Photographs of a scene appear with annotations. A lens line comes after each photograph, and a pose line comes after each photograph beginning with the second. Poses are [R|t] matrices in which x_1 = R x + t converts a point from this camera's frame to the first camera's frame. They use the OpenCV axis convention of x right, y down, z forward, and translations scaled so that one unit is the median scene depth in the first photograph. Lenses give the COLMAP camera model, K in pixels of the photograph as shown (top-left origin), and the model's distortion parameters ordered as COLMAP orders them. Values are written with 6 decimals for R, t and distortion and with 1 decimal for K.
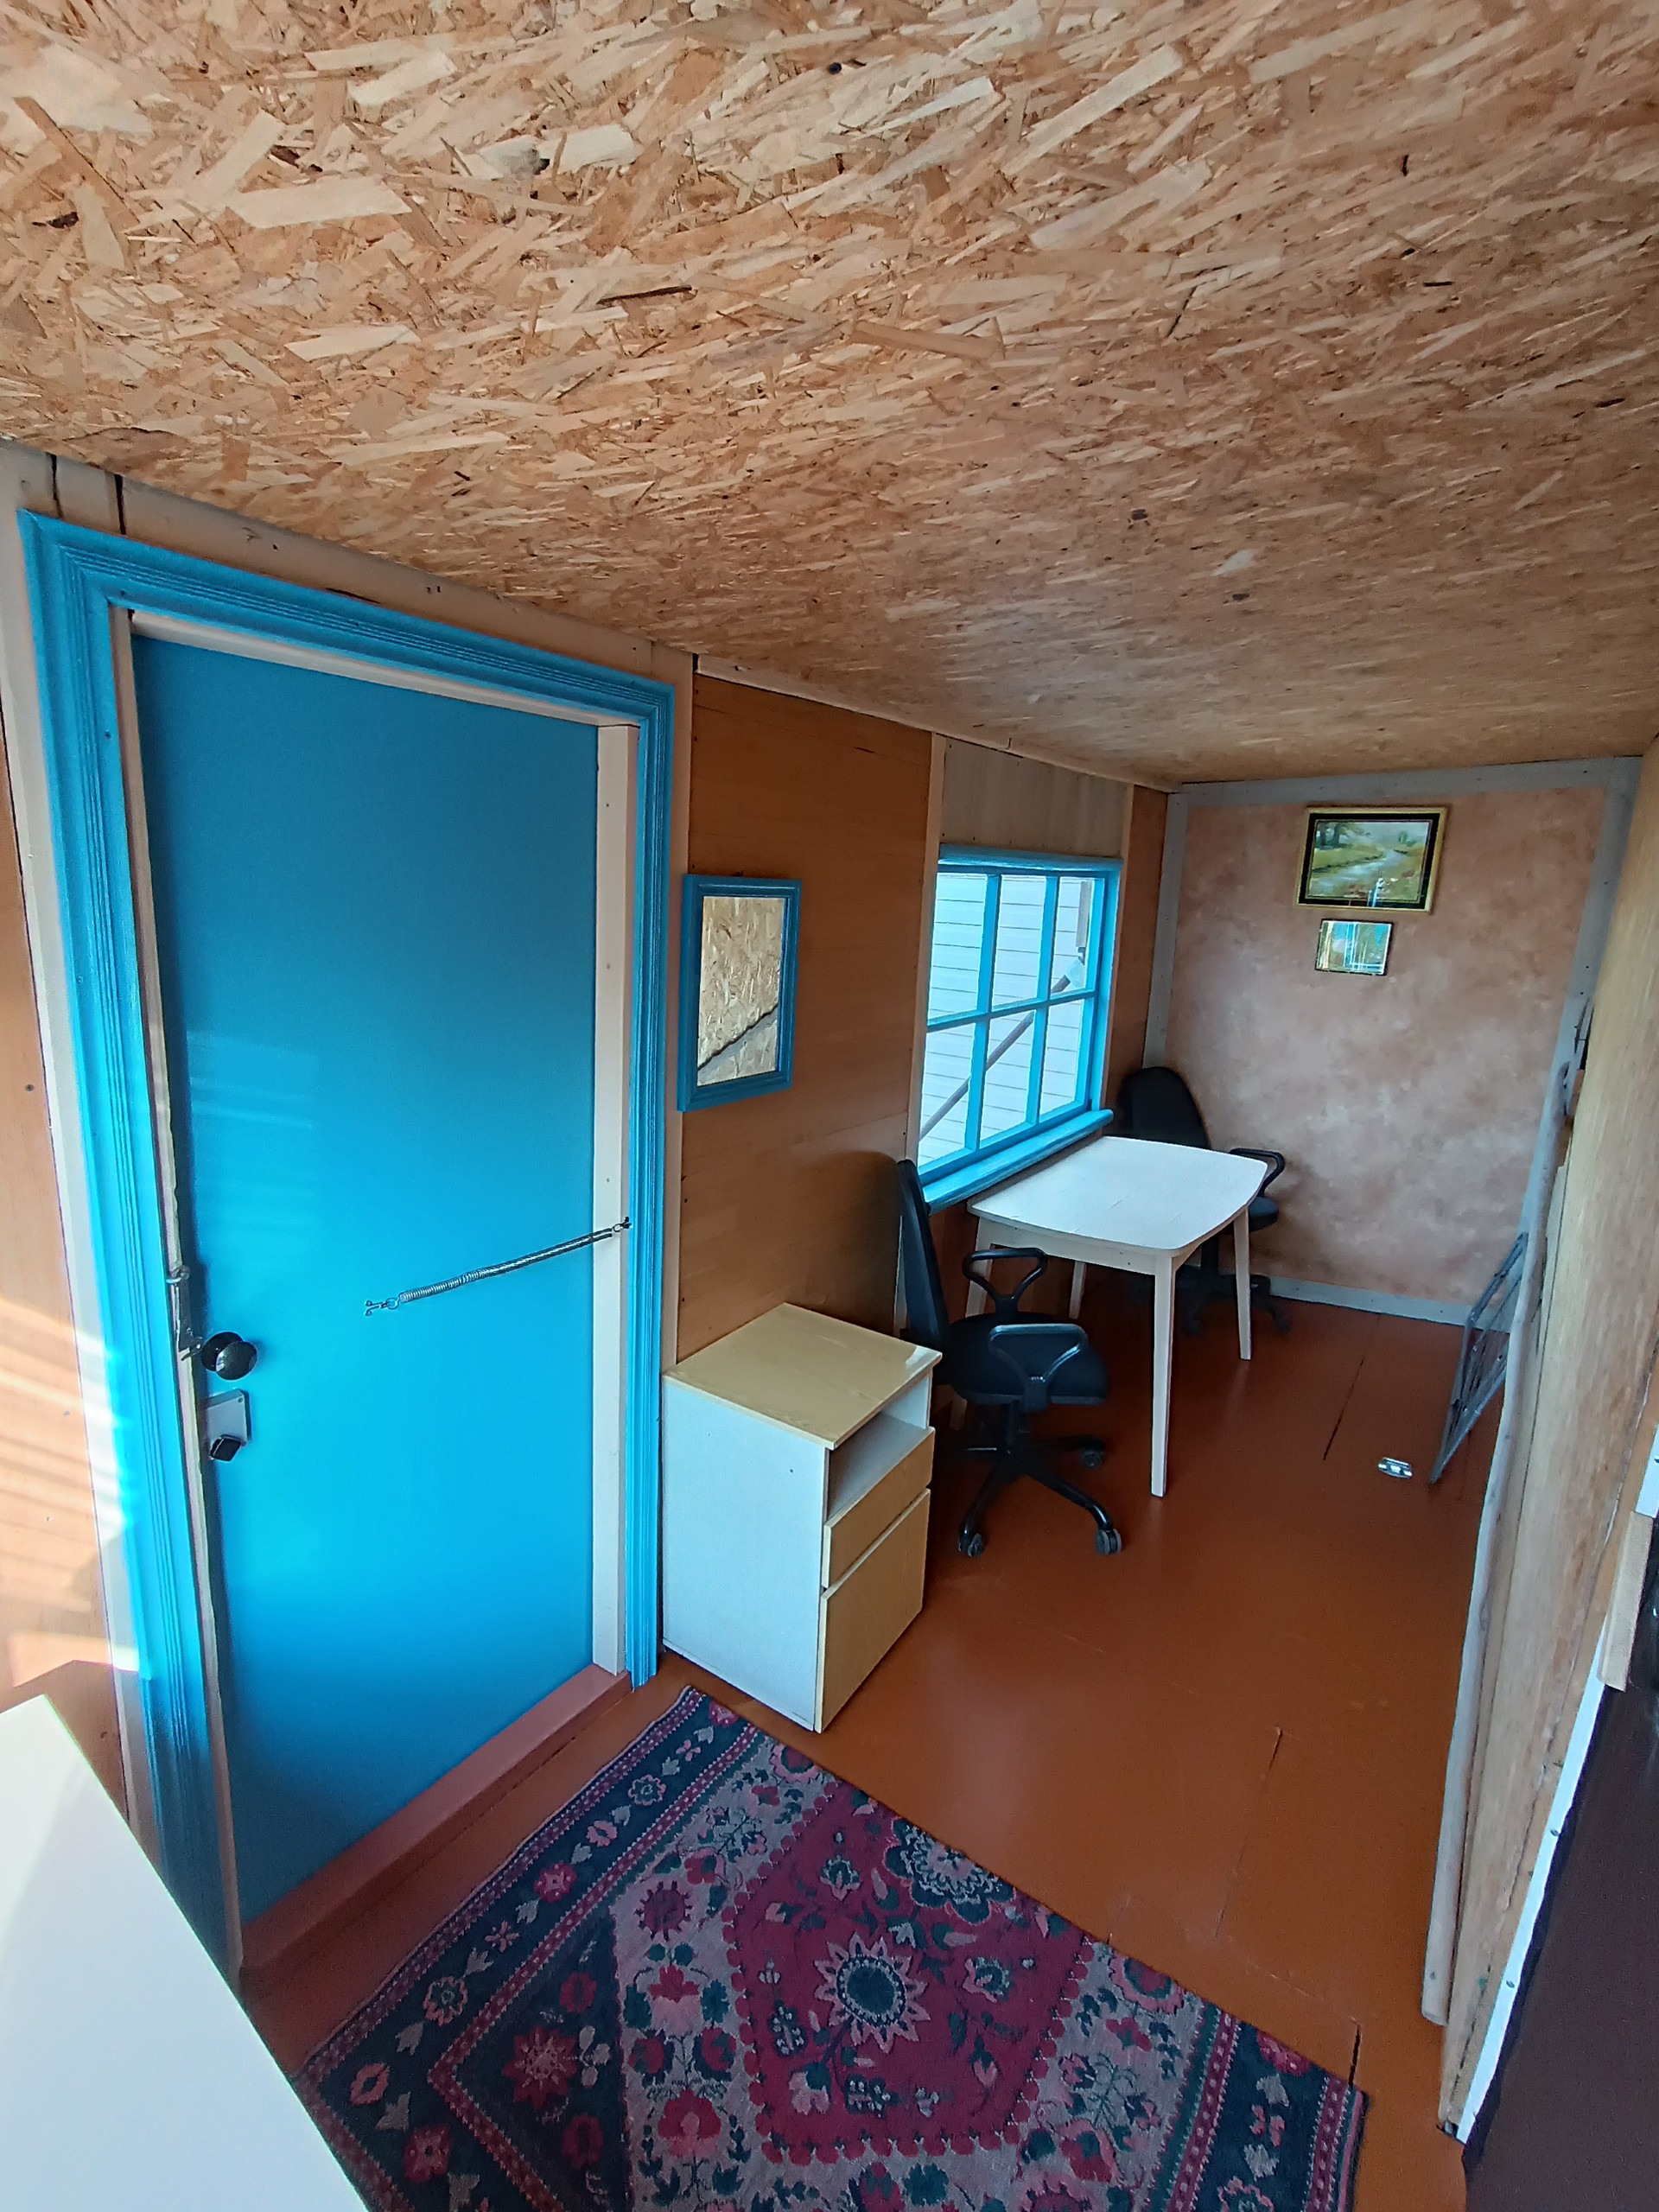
lens RADIAL K [[1025.8, 0, 842.0], [0, 1025.8, 1109.9], [0, 0, 1]] dist [0.000781, 0.008623]
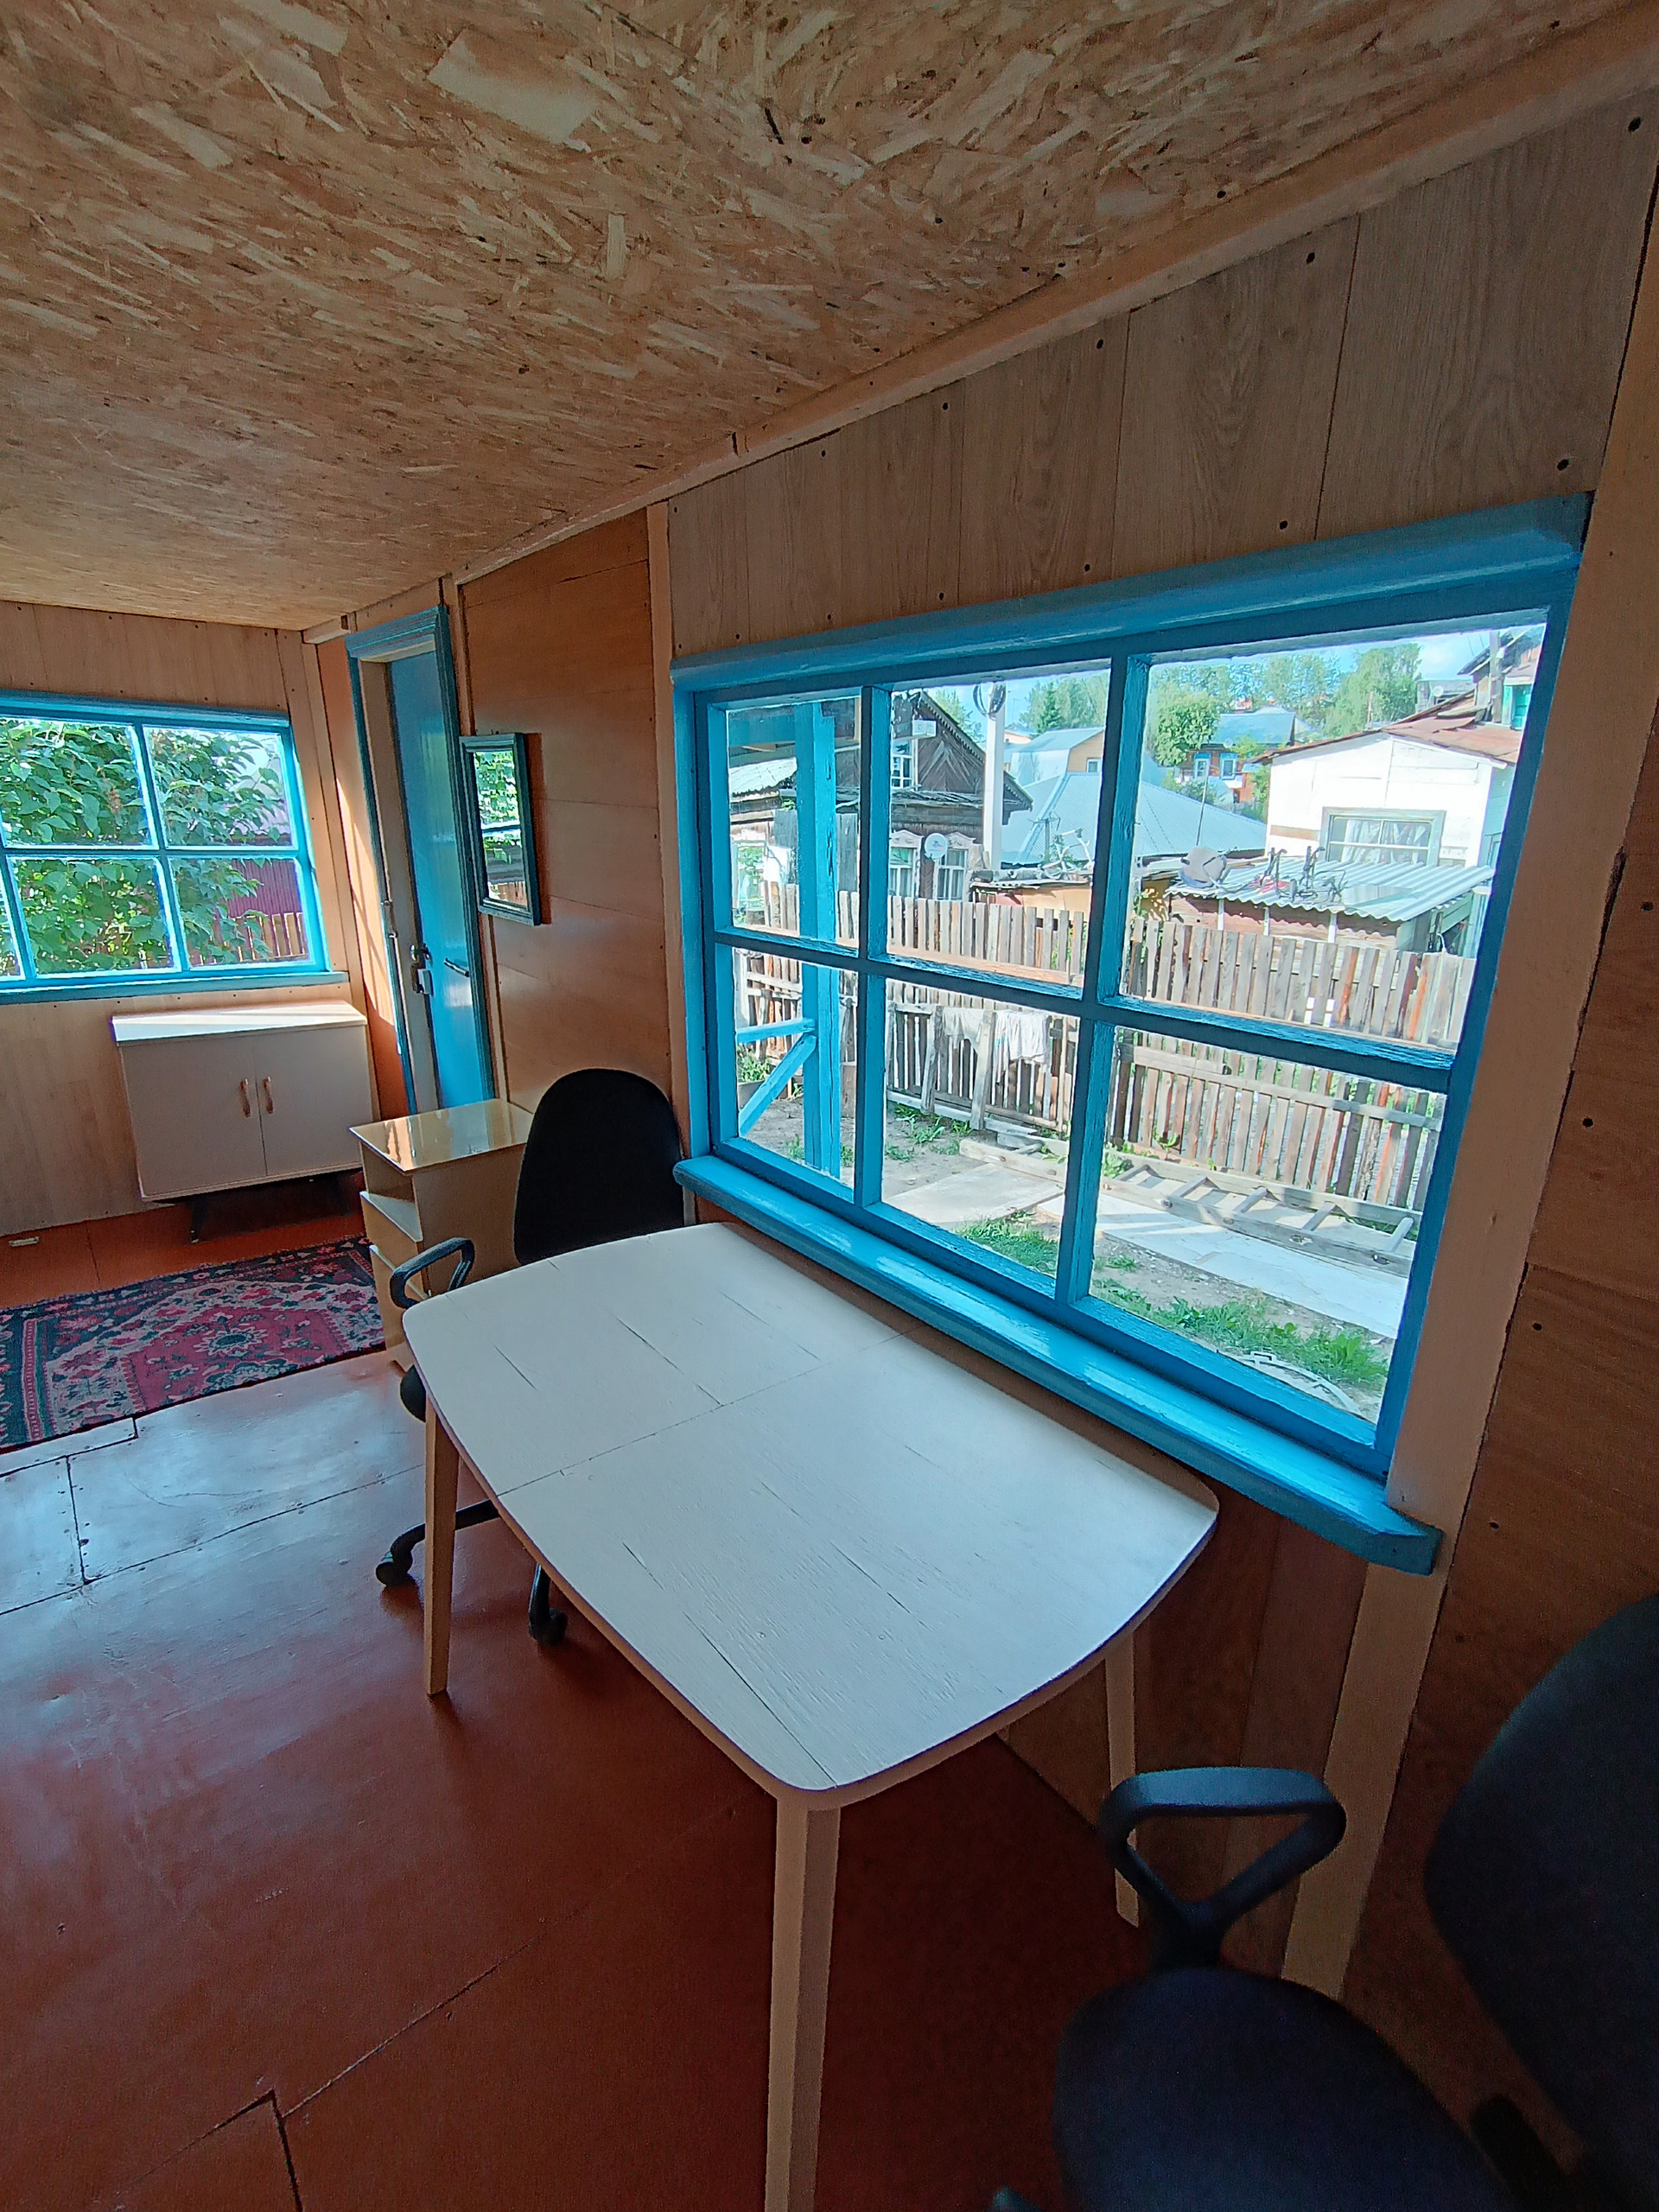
lens RADIAL K [[1025.8, 0, 842.0], [0, 1025.8, 1109.9], [0, 0, 1]] dist [0.000781, 0.008623]
pose [[-0.307306, 0.232412, -0.922793, 1.278479], [-0.217506, 0.926893, 0.305878, -0.360299], [0.926420, 0.294711, -0.234289, 2.254205]]
